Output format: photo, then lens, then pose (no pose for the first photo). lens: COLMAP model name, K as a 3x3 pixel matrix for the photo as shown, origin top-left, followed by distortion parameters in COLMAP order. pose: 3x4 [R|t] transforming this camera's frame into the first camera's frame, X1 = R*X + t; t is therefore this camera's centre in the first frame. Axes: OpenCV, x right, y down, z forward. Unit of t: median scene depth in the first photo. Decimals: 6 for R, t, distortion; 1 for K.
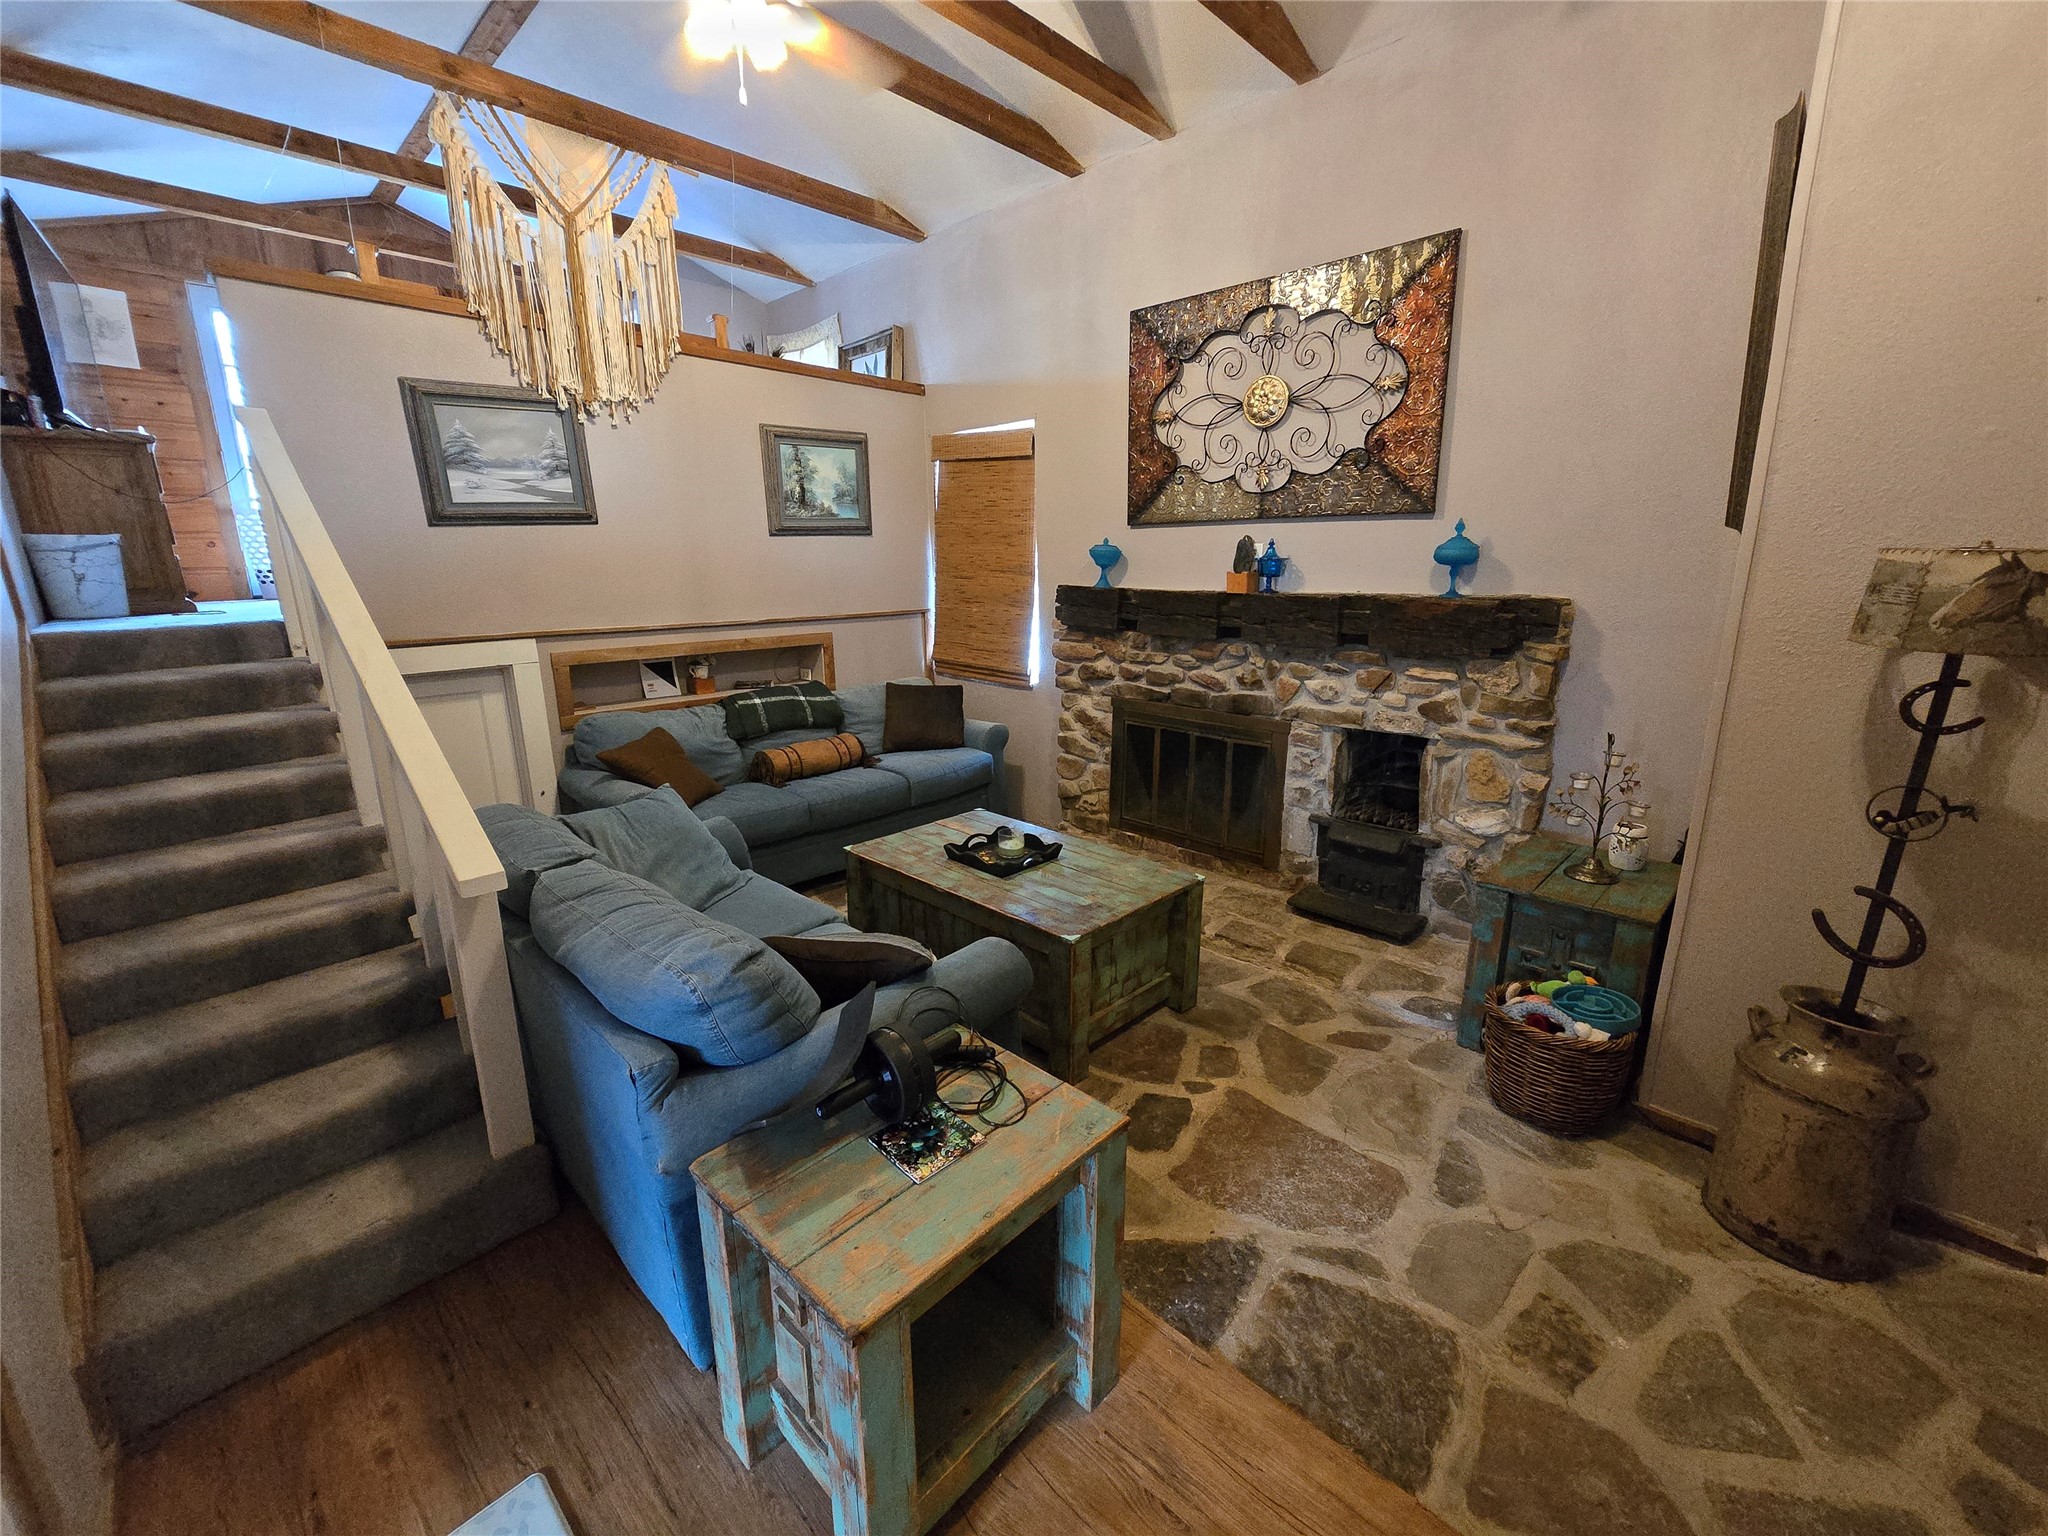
lens RADIAL K [[840.3, 0, 1021.8], [0, 840.3, 762.9], [0, 0, 1]] dist [-0.005559, 0.001056]
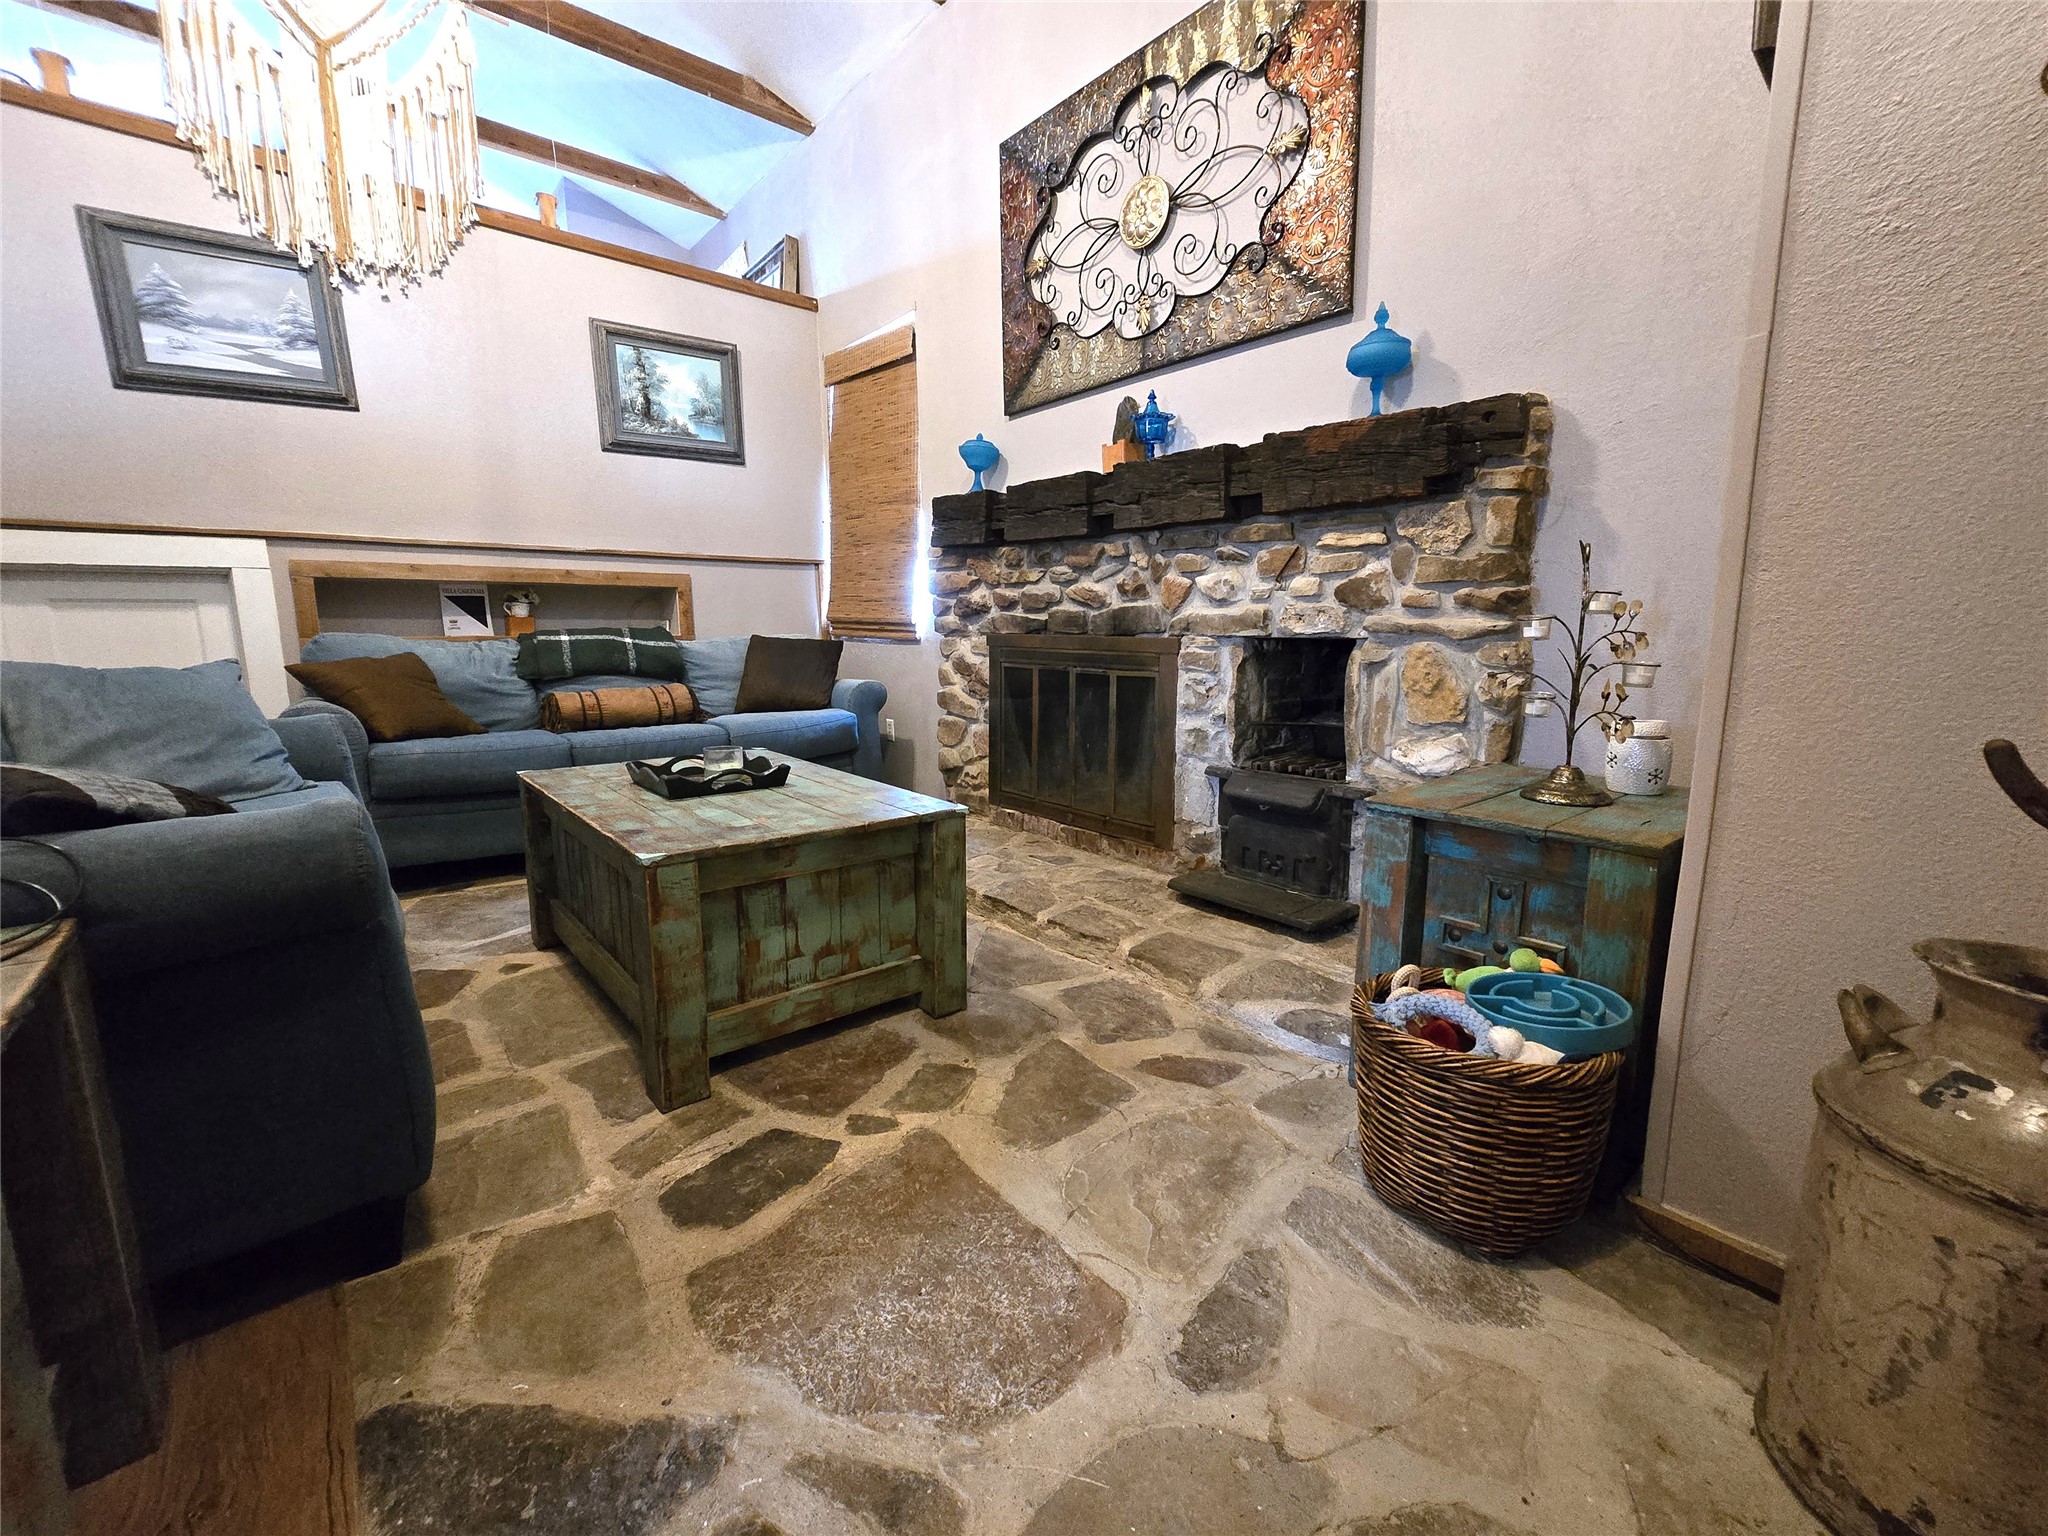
lens RADIAL K [[840.3, 0, 1020.4], [0, 840.3, 762.2], [0, 0, 1]] dist [-0.005559, 0.001056]
pose [[0.995304, 0.019027, -0.094914, 0.280632], [-0.026250, 0.996805, -0.075442, 0.130258], [0.093175, 0.077580, 0.992623, 0.301194]]
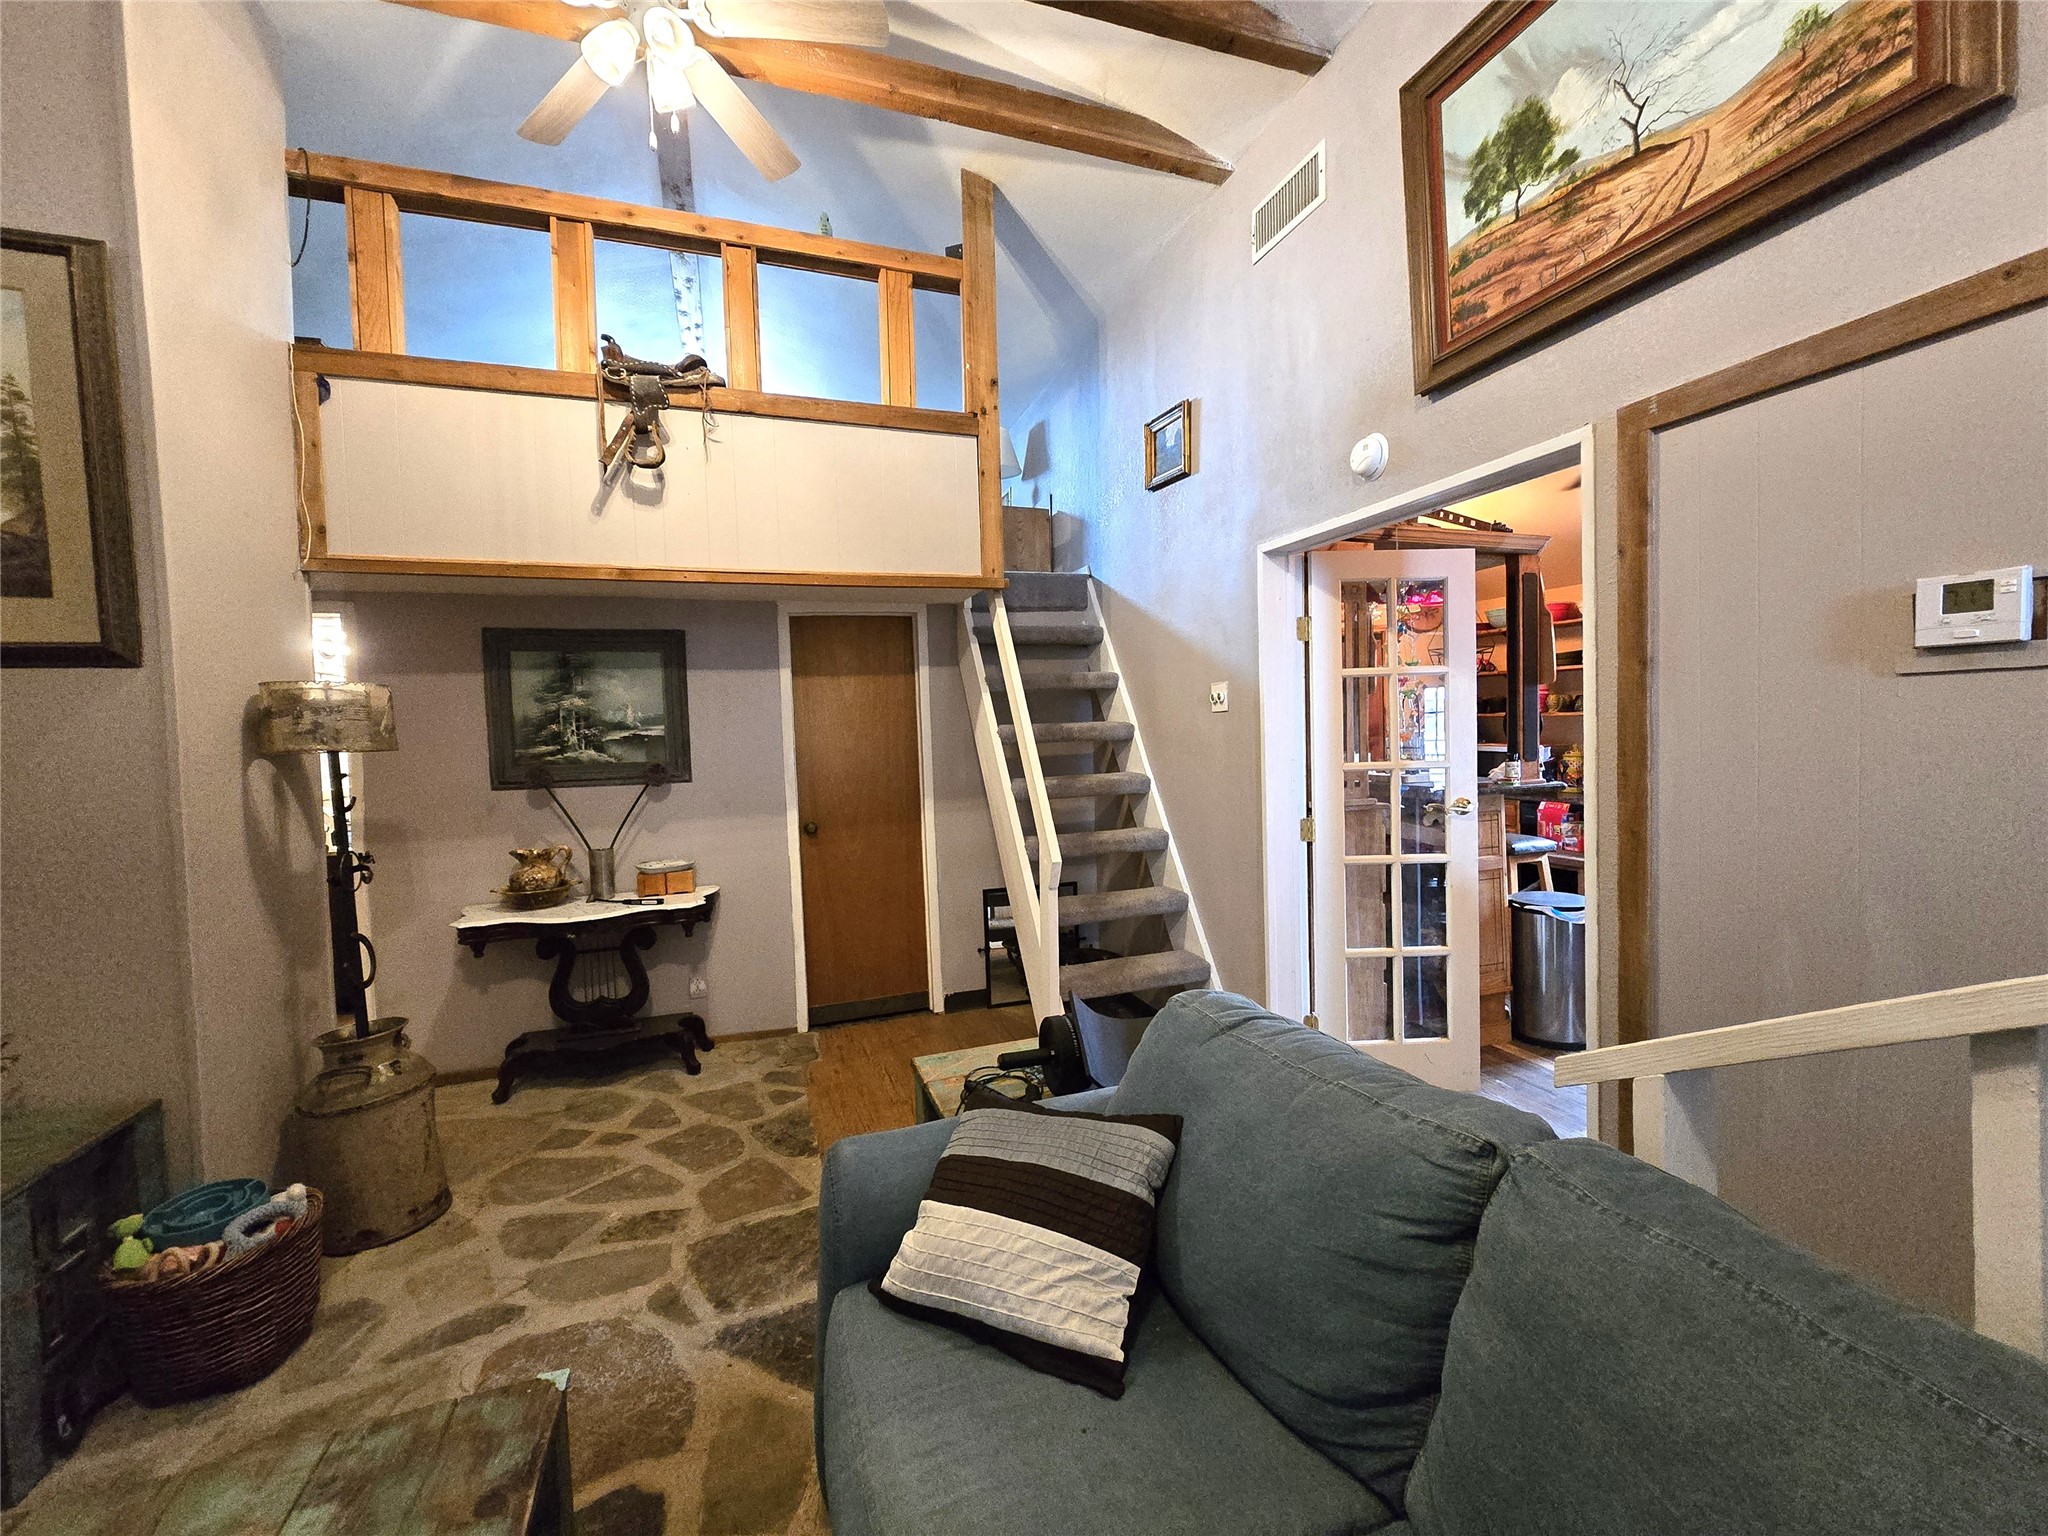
lens RADIAL K [[840.3, 0, 1032.5], [0, 840.3, 762.7], [0, 0, 1]] dist [-0.005559, 0.001056]
pose [[-0.892806, 0.015641, 0.450170, -0.296945], [0.143029, 0.957520, 0.250395, -0.156365], [-0.427131, 0.287941, -0.857117, 0.867865]]
